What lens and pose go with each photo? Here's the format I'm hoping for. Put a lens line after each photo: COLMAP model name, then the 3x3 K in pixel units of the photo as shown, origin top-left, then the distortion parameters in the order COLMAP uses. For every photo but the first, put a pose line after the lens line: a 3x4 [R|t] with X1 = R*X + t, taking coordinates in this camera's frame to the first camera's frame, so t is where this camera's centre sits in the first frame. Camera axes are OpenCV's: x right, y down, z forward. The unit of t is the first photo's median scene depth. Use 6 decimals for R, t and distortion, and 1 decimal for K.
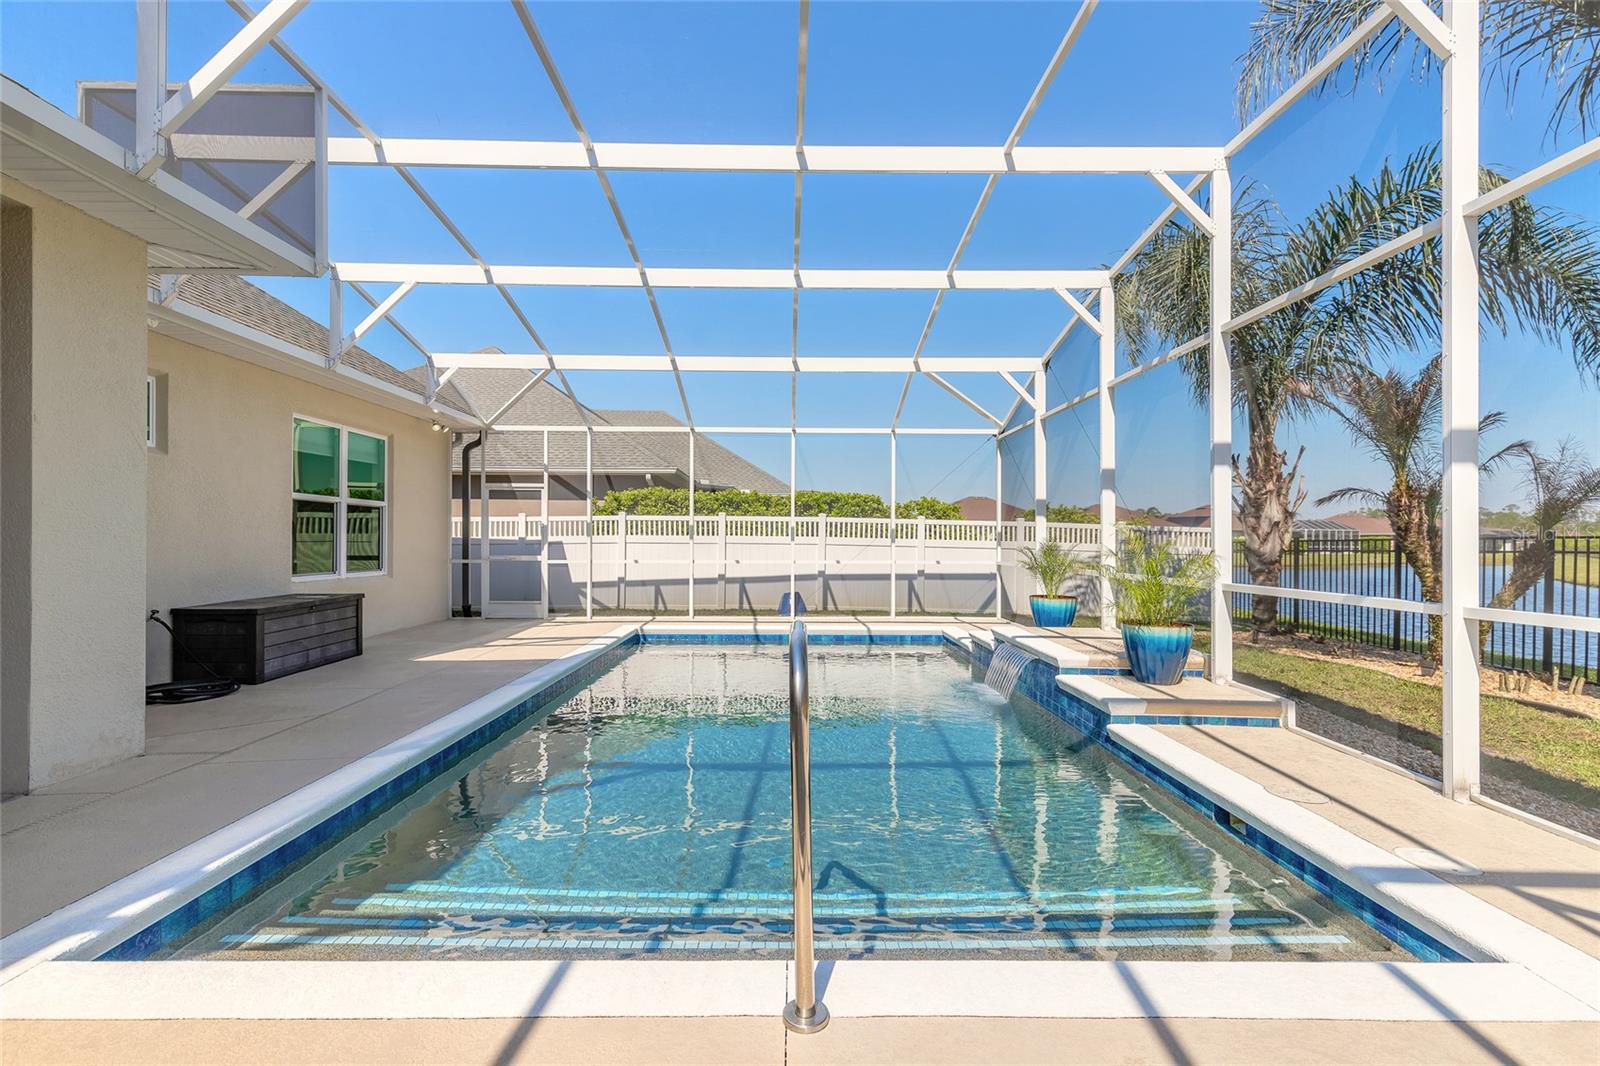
lens RADIAL K [[717.9, 0, 798.3], [0, 717.9, 542.9], [0, 0, 1]] dist [0.006905, -0.000697]
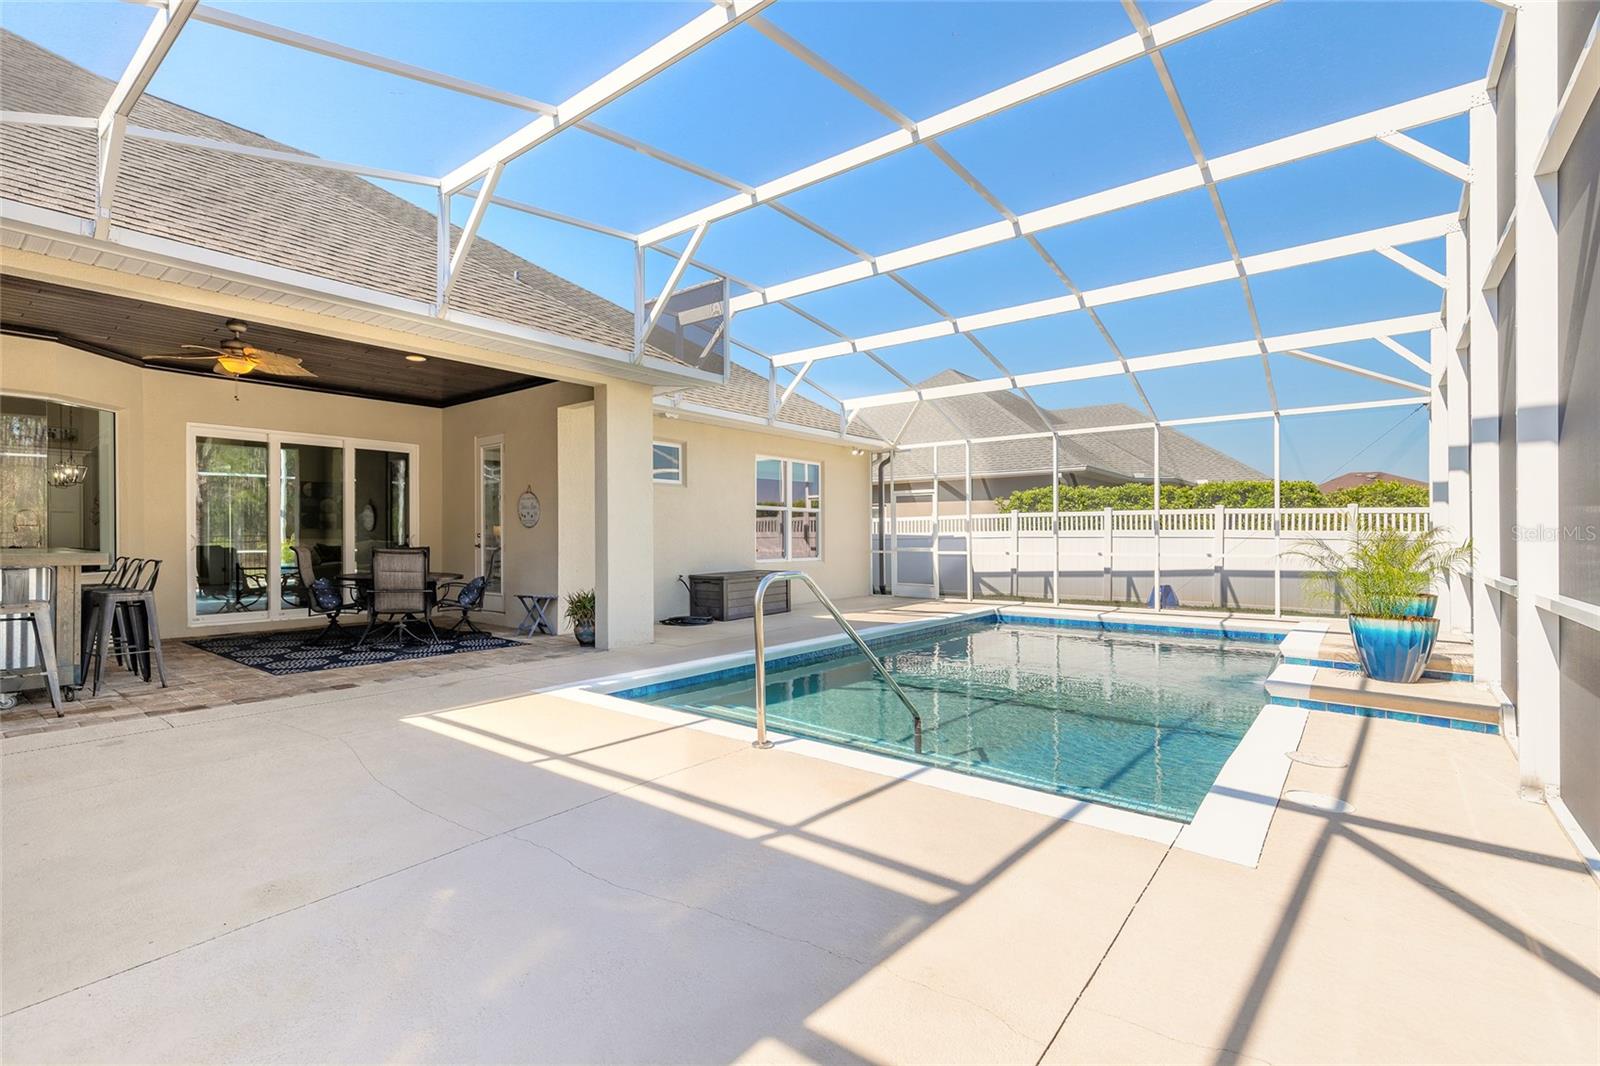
lens RADIAL K [[717.9, 0, 800.8], [0, 717.9, 532.0], [0, 0, 1]] dist [0.006905, -0.000697]
pose [[0.777157, -0.010597, -0.629218, 0.243202], [0.003230, 0.999912, -0.012851, 0.006024], [0.629299, 0.007955, 0.777123, -0.101677]]
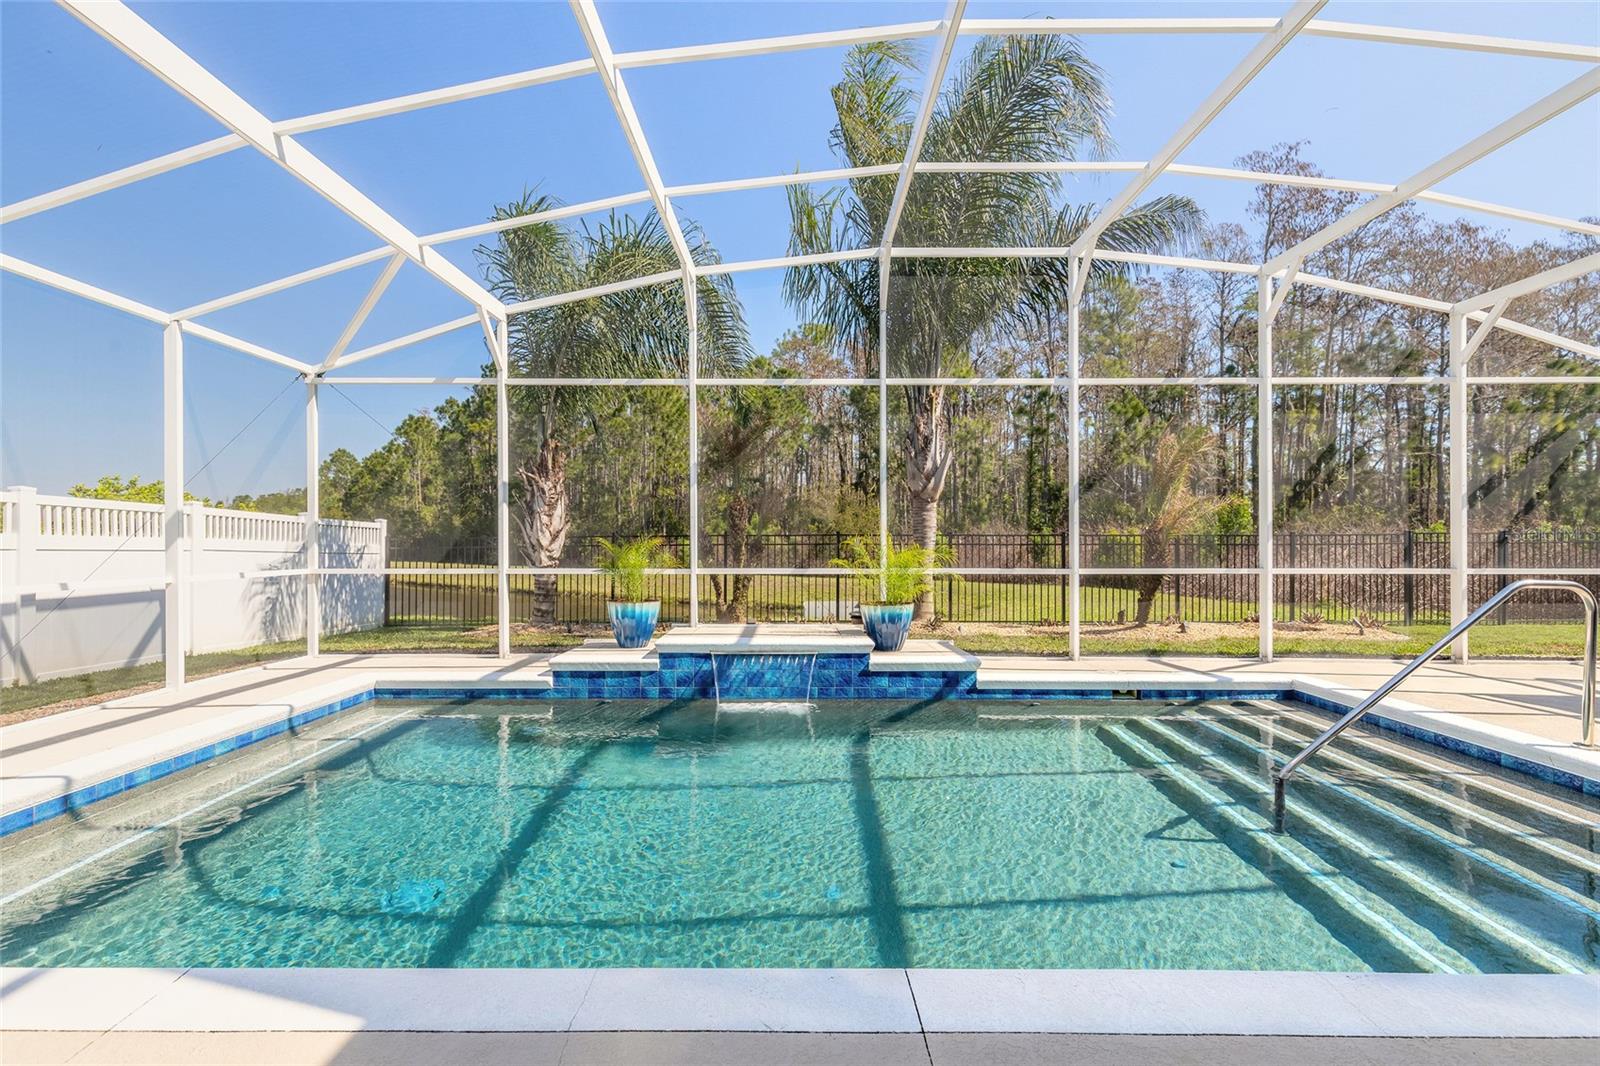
lens RADIAL K [[717.9, 0, 794.6], [0, 717.9, 538.6], [0, 0, 1]] dist [0.006905, -0.000697]
pose [[0.021973, -0.006932, 0.999735, -0.381912], [-0.000260, 0.999976, 0.006939, -0.006780], [-0.999759, -0.000413, 0.021970, 0.556628]]
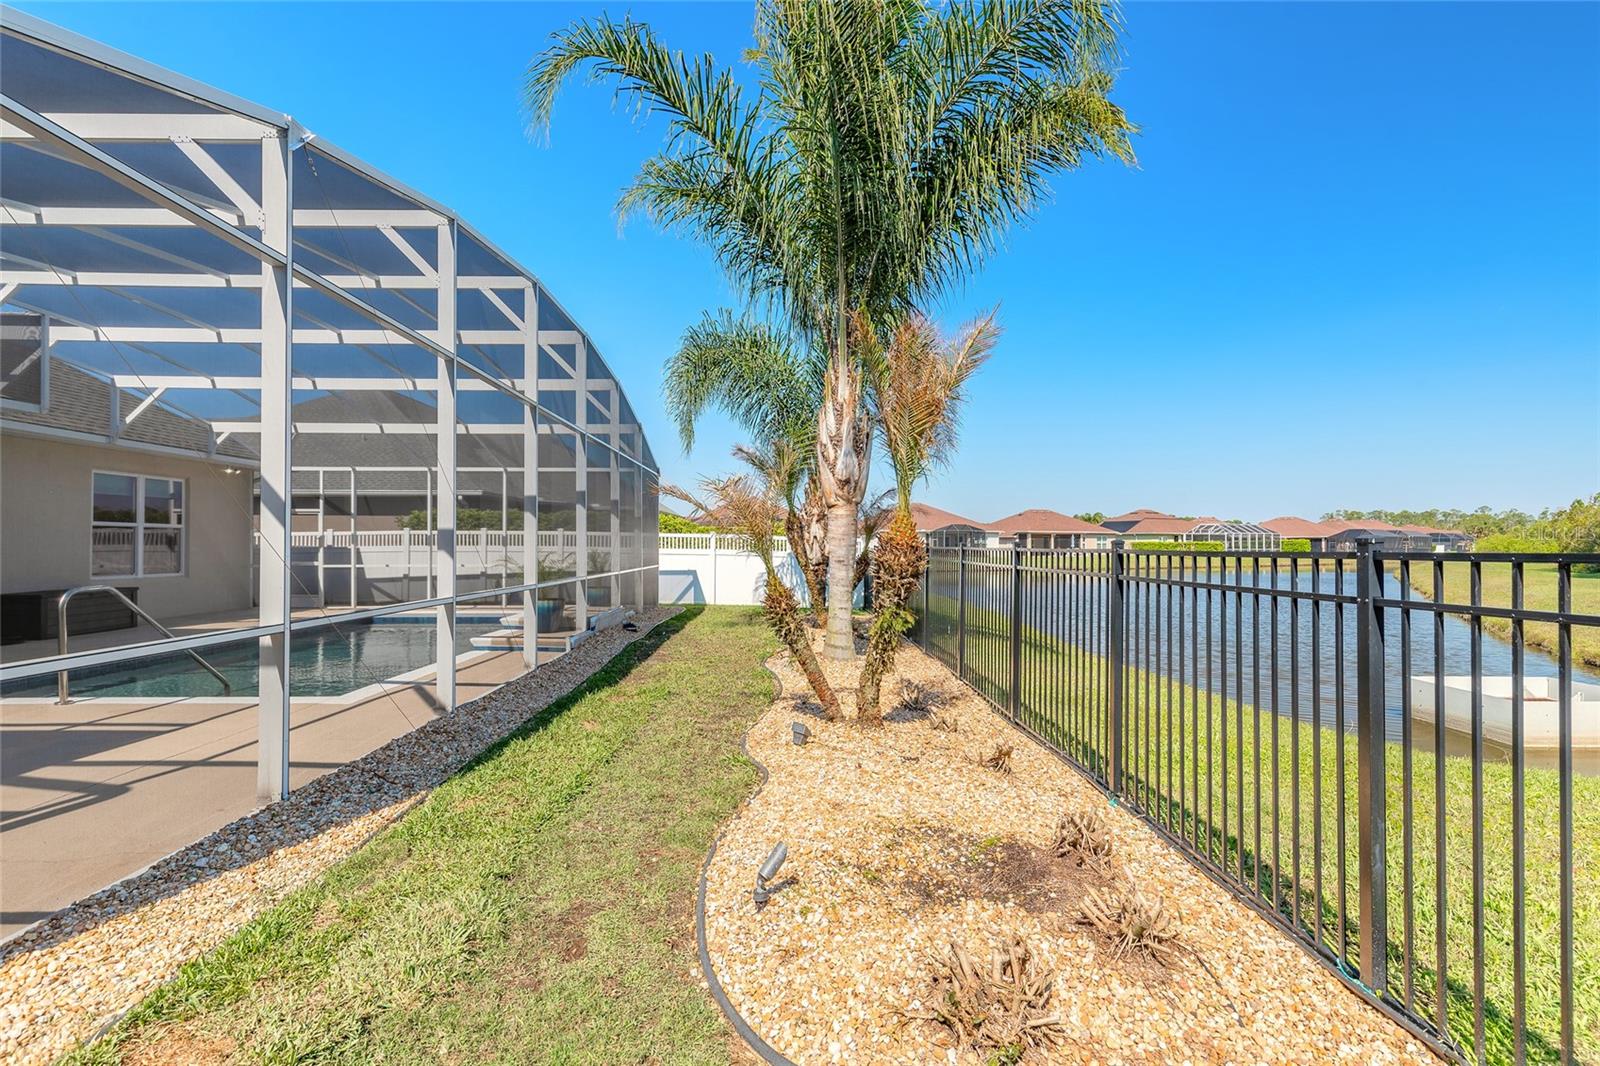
lens RADIAL K [[717.9, 0, 778.2], [0, 717.9, 548.9], [0, 0, 1]] dist [0.006905, -0.000697]
pose [[0.999778, -0.007927, -0.019503, 0.552237], [0.007884, 0.999966, -0.002293, 0.004249], [0.019521, 0.002139, 0.999807, -0.363386]]
